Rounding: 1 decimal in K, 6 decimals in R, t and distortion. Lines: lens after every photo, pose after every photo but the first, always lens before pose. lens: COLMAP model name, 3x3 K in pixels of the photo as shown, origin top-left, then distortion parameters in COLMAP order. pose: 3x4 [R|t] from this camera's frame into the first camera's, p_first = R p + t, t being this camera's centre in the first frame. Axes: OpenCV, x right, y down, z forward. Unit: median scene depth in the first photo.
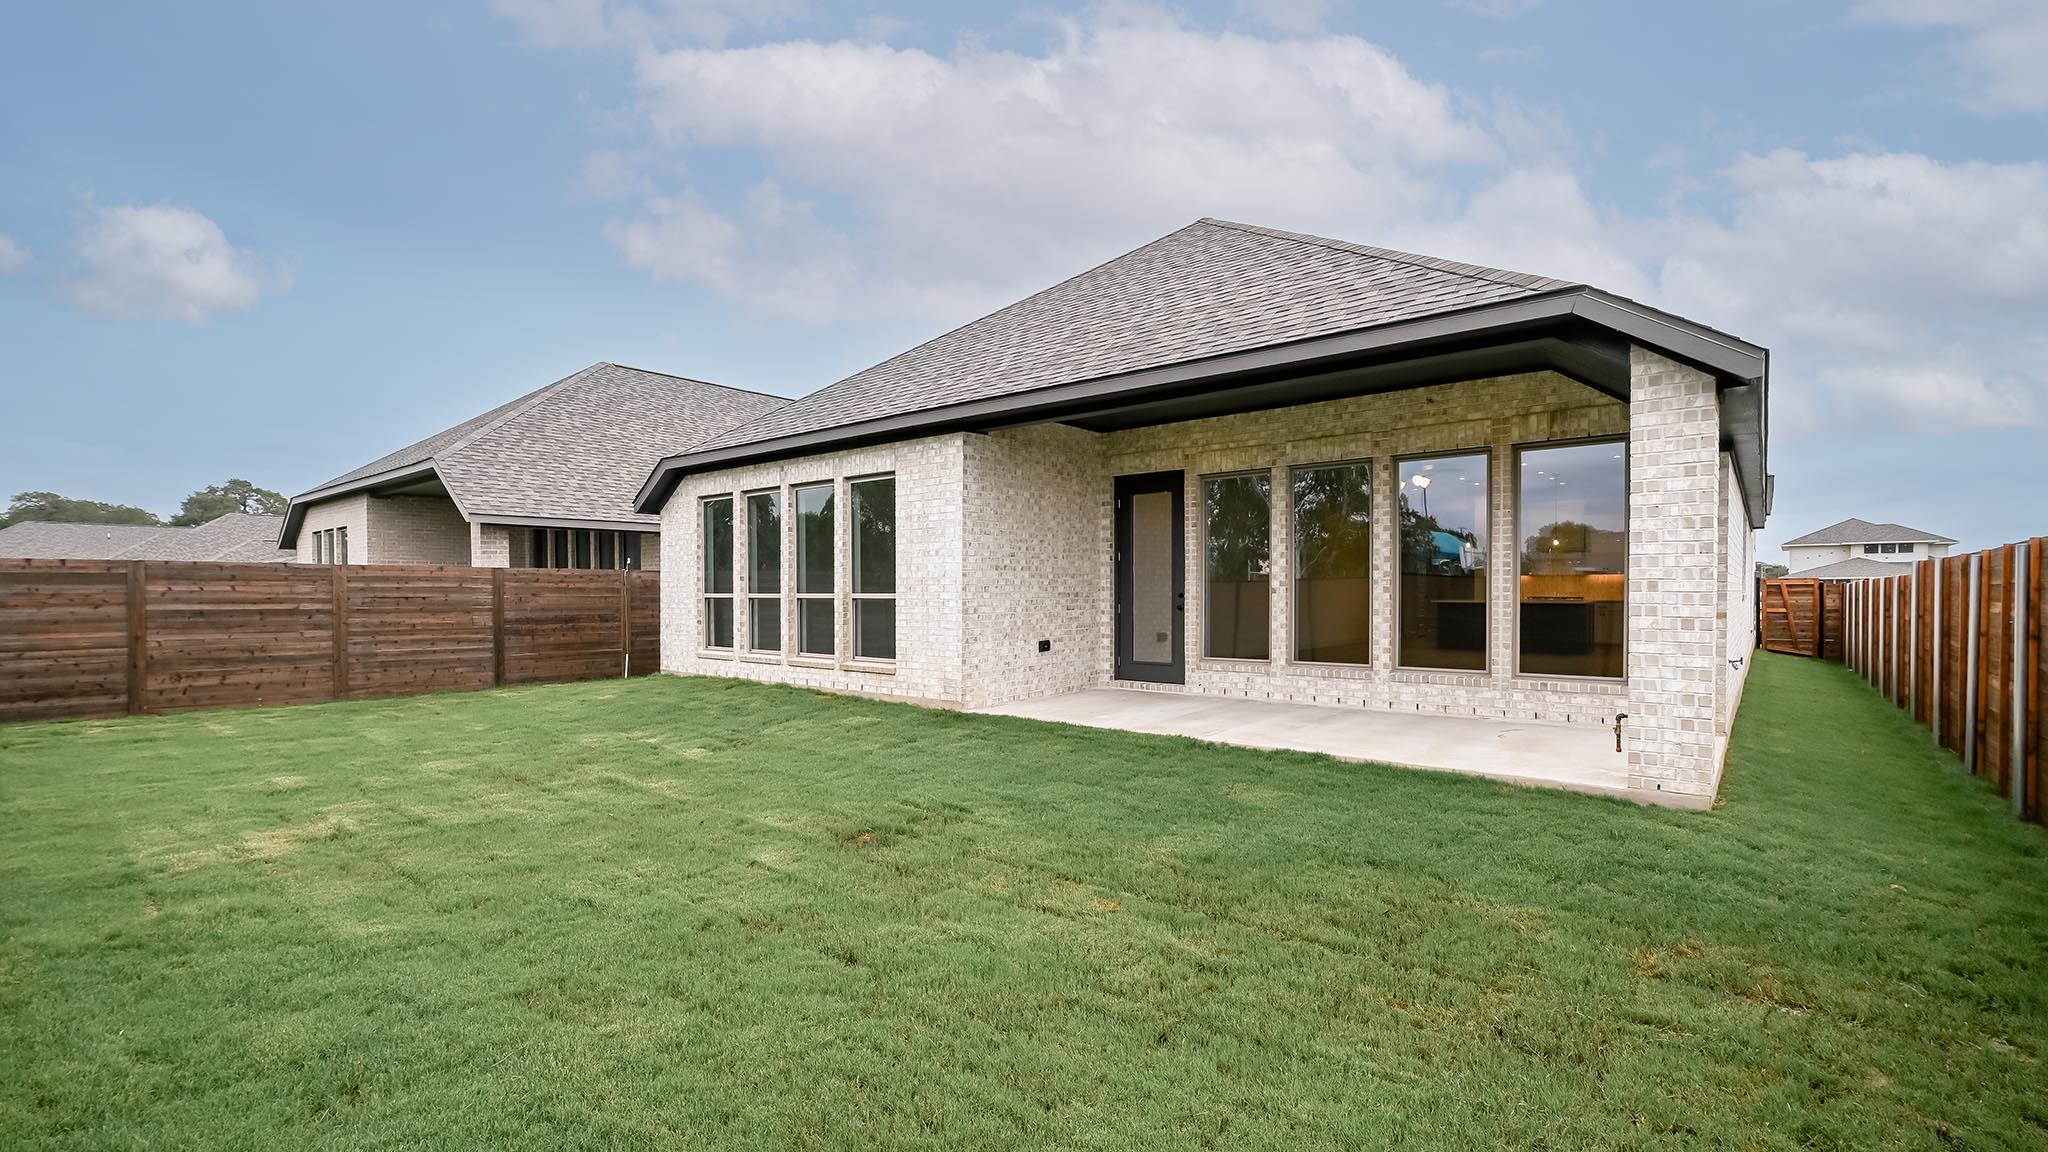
lens RADIAL K [[881.7, 0, 1030.7], [0, 881.7, 587.4], [0, 0, 1]] dist [0.000870, -0.000085]
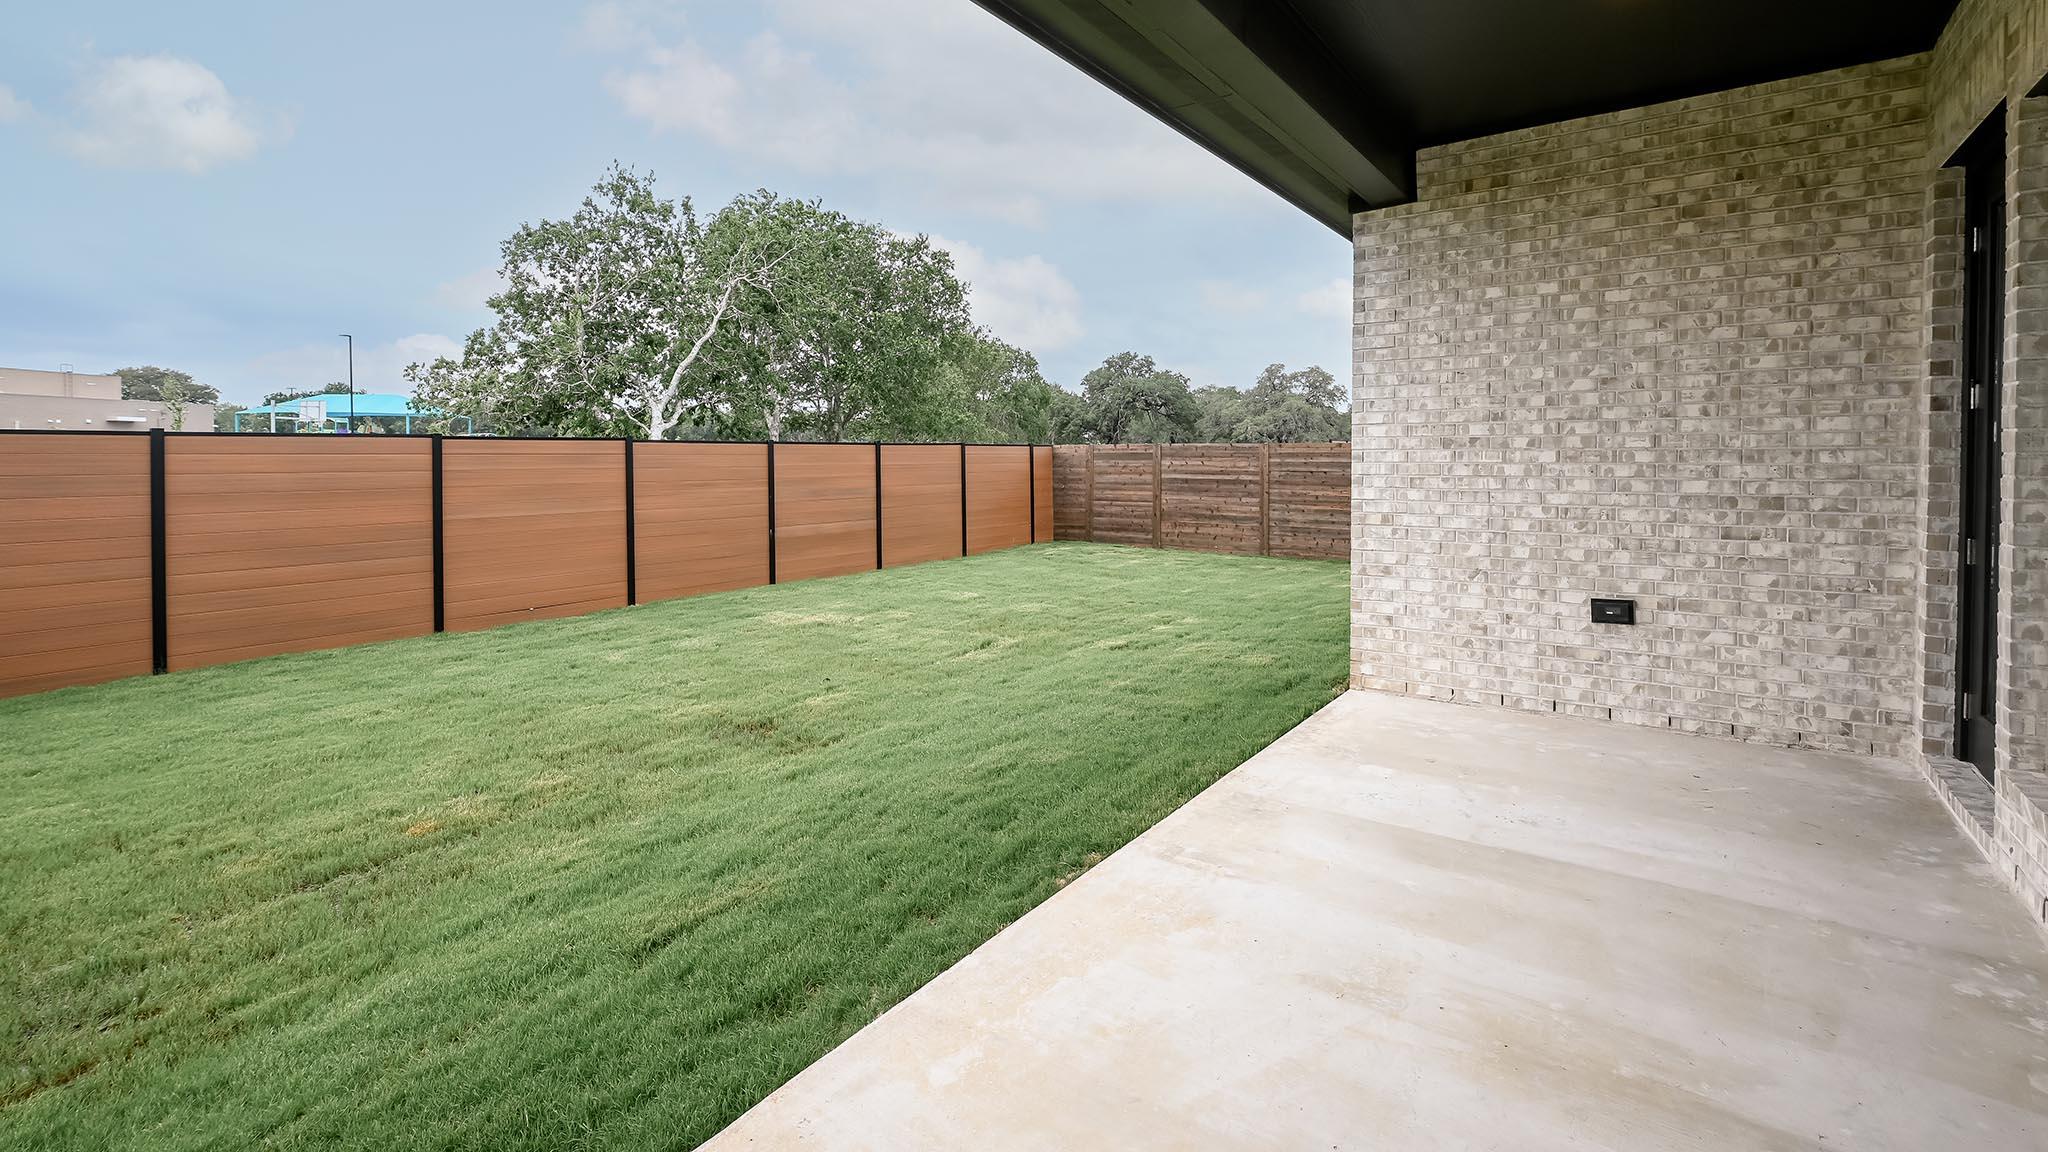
lens RADIAL K [[892.0, 0, 1026.5], [0, 892.0, 468.3], [0, 0, 1]] dist [0.000519, -0.000029]
pose [[0.054131, 0.017773, -0.998376, 0.455145], [0.004253, 0.999828, 0.018030, -0.016826], [0.998525, -0.005222, 0.054046, 0.671929]]
